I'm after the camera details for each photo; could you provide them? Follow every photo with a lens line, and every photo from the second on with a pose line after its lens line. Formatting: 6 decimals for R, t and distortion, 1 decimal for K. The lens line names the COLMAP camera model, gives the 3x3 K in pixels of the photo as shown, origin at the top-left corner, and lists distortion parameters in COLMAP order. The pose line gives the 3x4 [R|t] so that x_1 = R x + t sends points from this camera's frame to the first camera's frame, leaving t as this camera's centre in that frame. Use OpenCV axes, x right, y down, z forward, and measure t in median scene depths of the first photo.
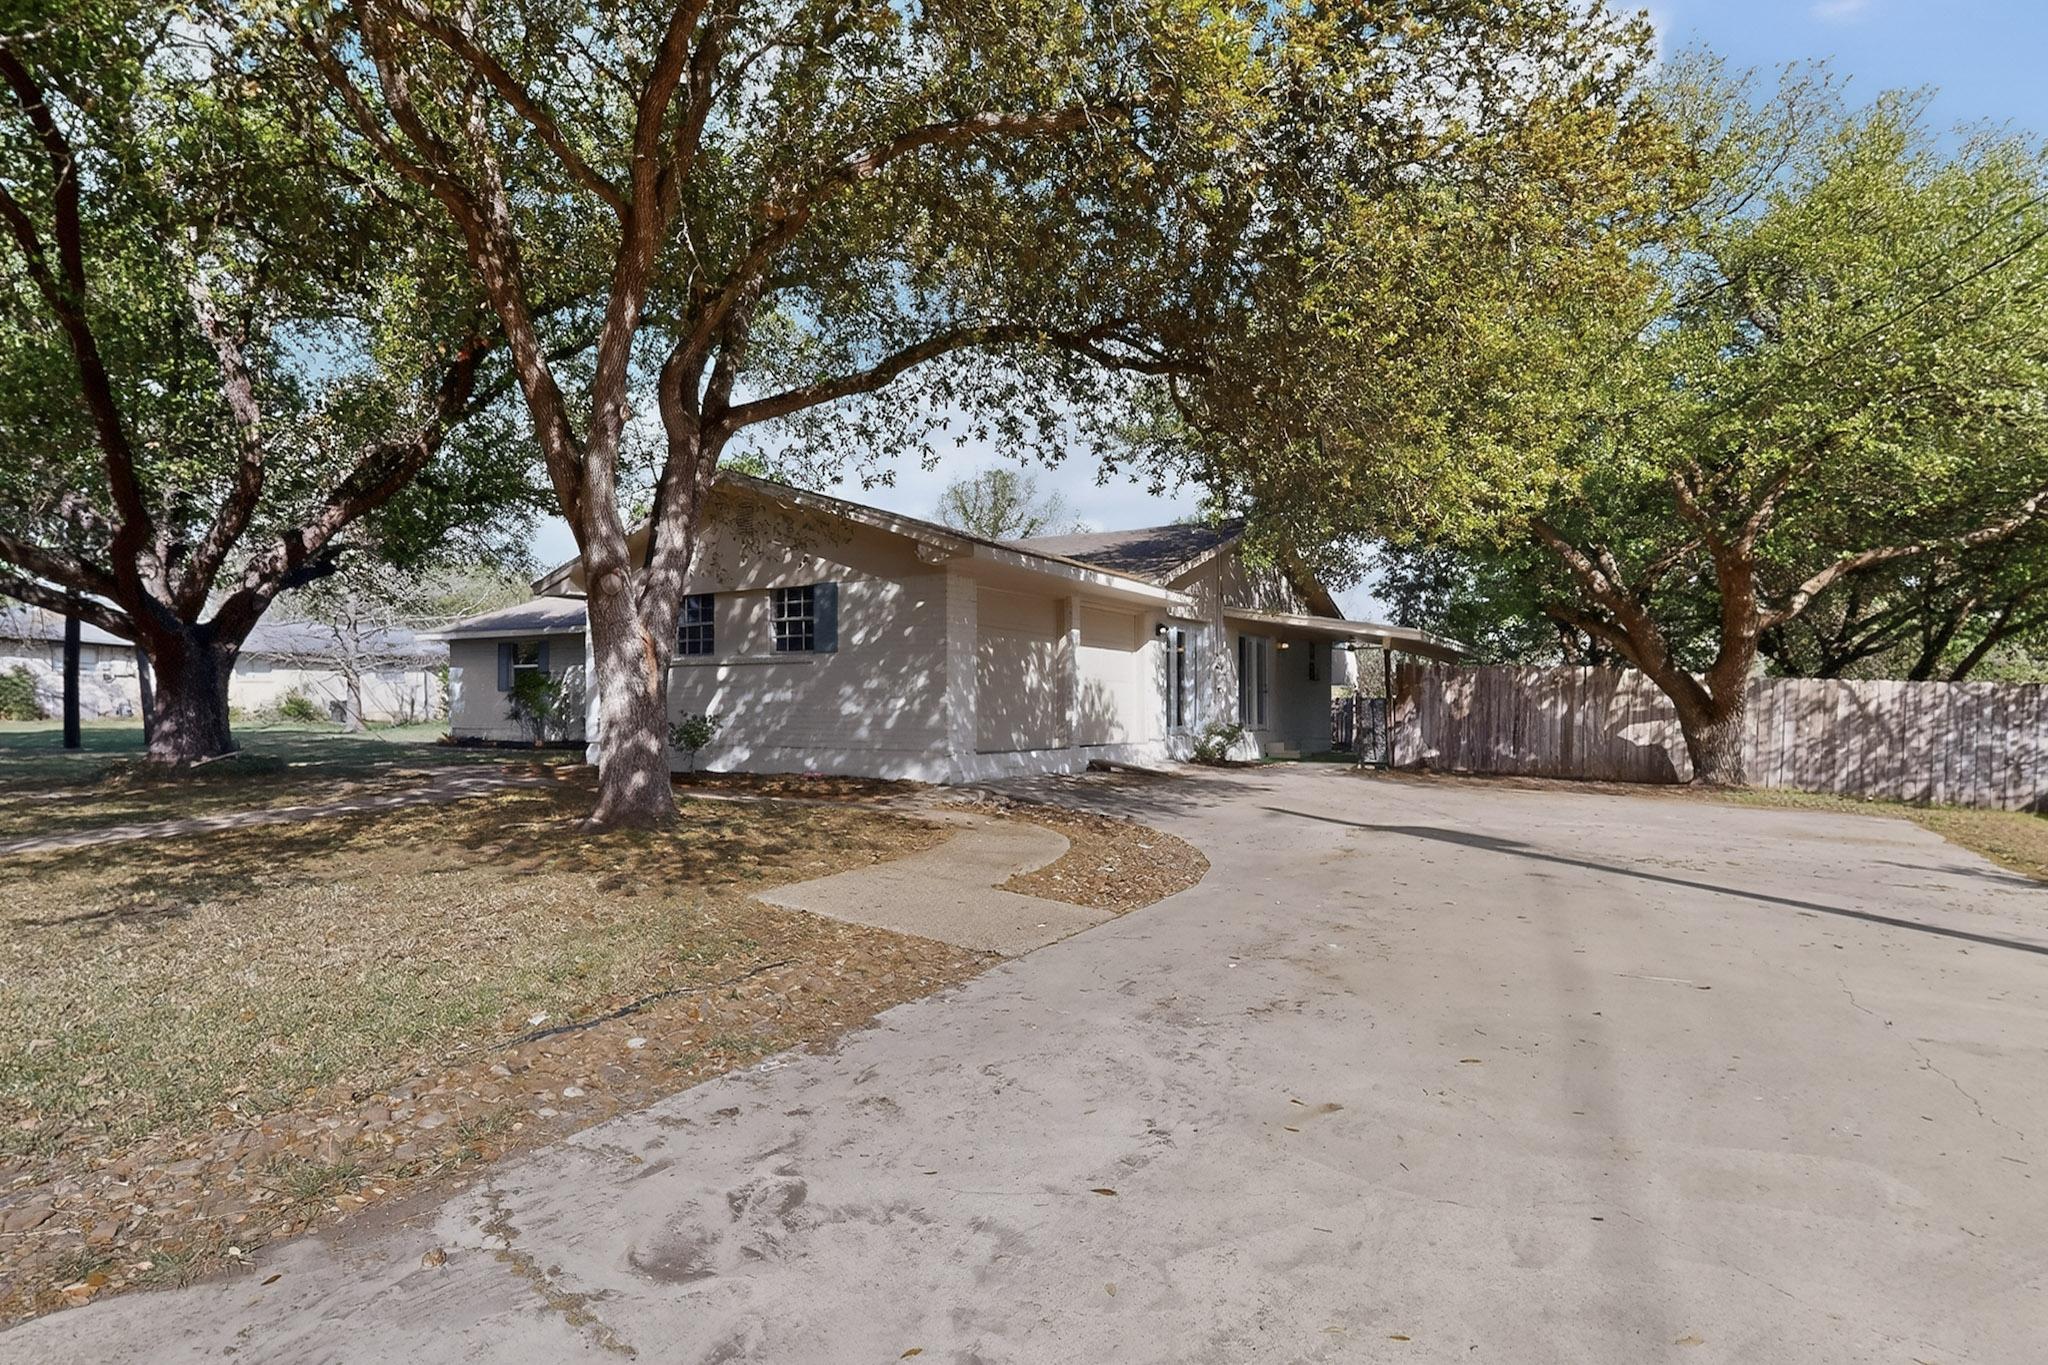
lens RADIAL K [[888.7, 0, 1027.0], [0, 888.7, 684.3], [0, 0, 1]] dist [0.001623, 0.000410]
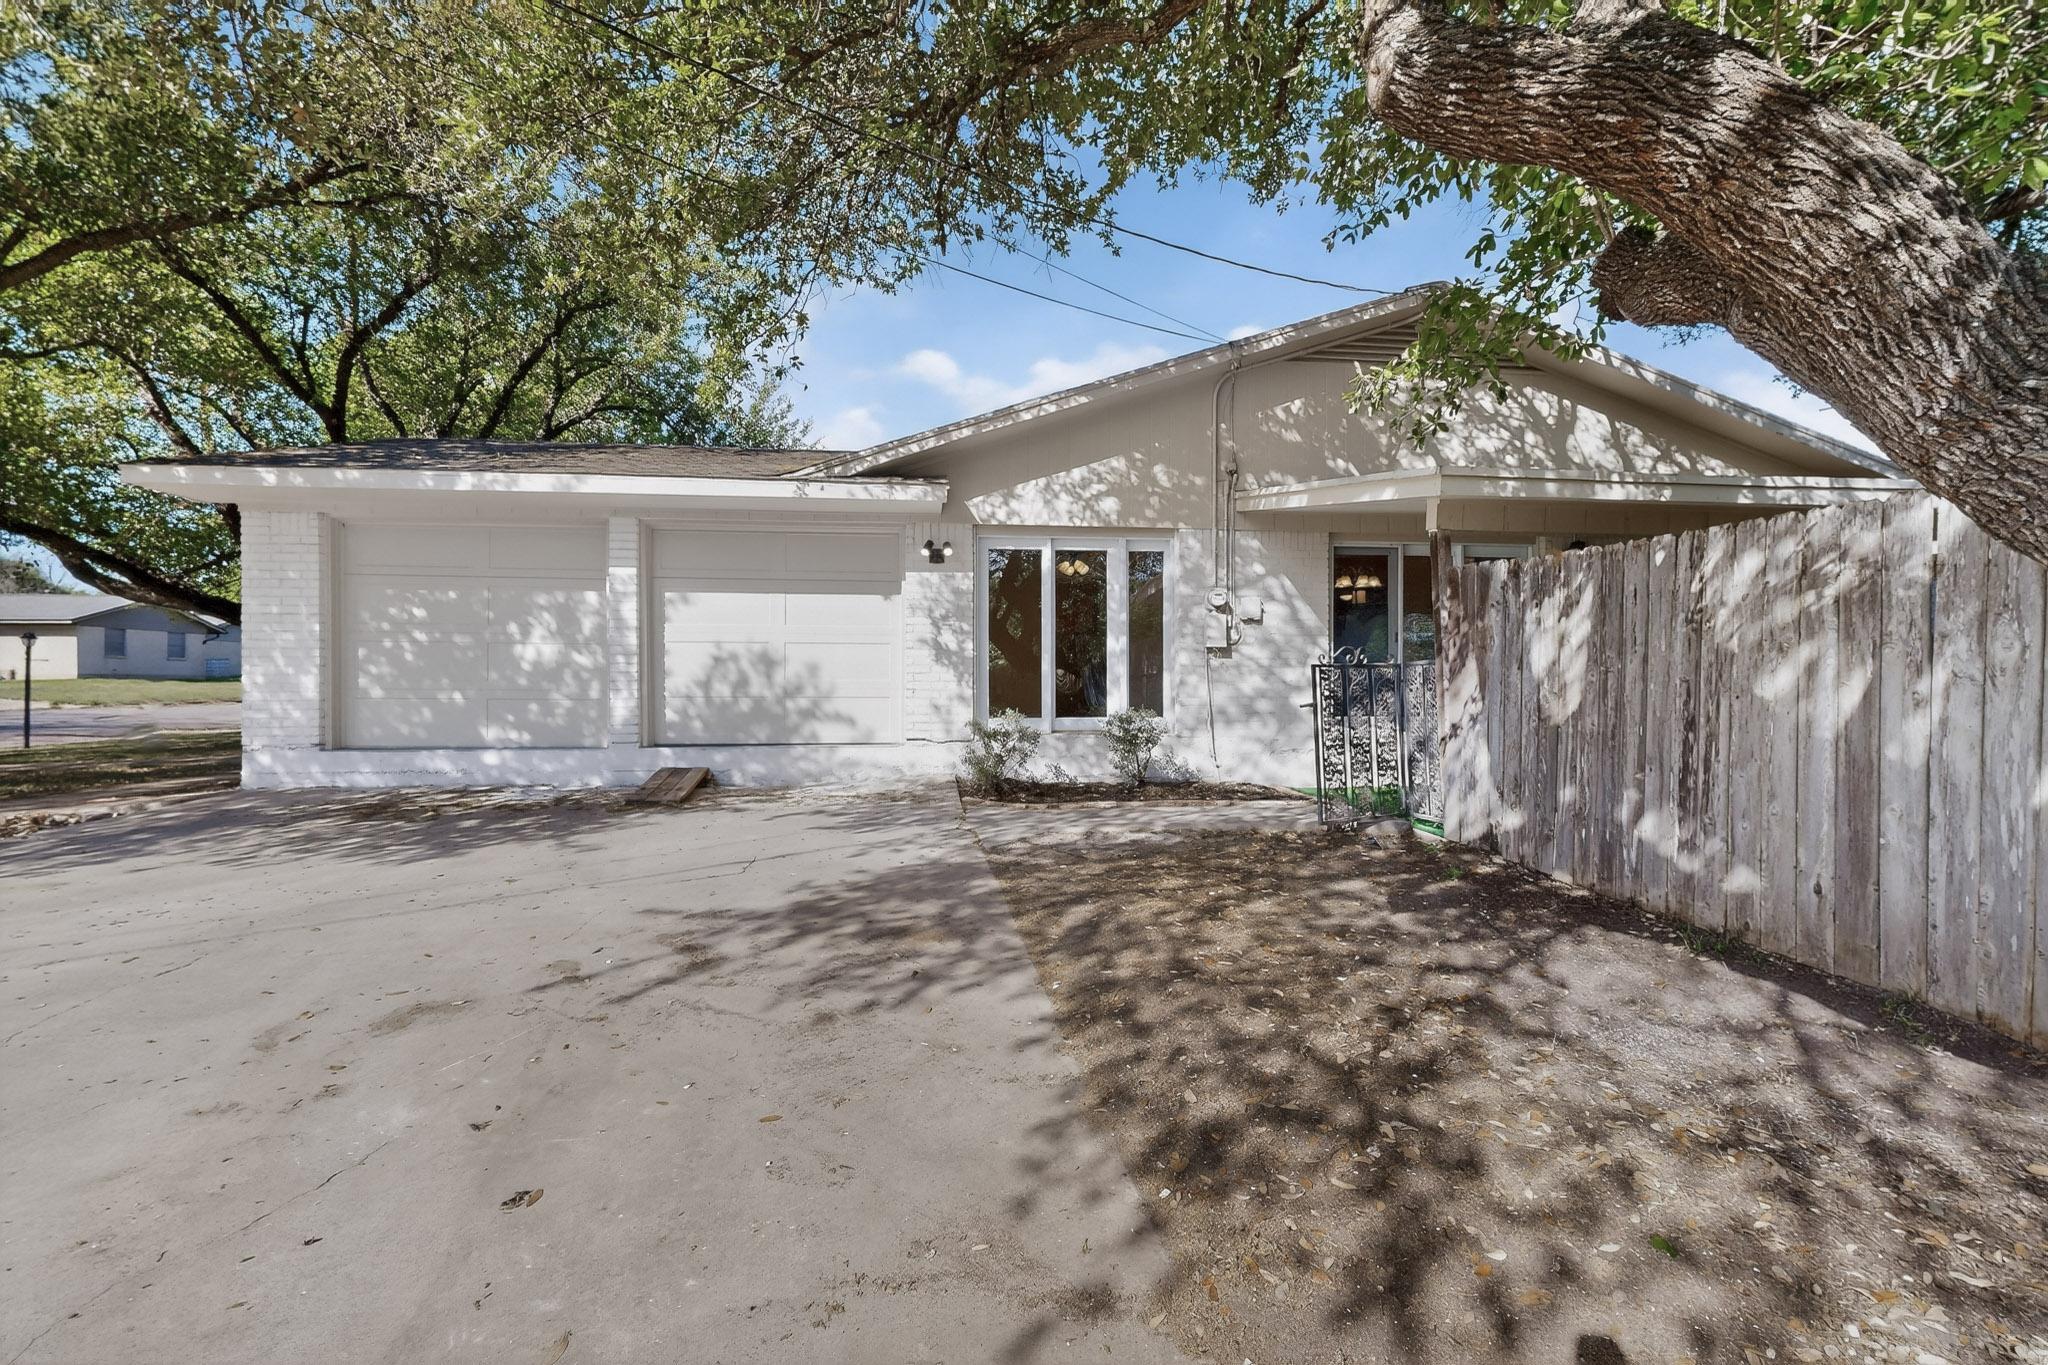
lens RADIAL K [[888.7, 0, 1027.0], [0, 888.7, 684.3], [0, 0, 1]] dist [0.001623, 0.000410]
pose [[0.680974, -0.003005, -0.732301, 0.626146], [0.028849, 0.999325, 0.022726, 0.013206], [0.731739, -0.036603, 0.680602, 0.683187]]
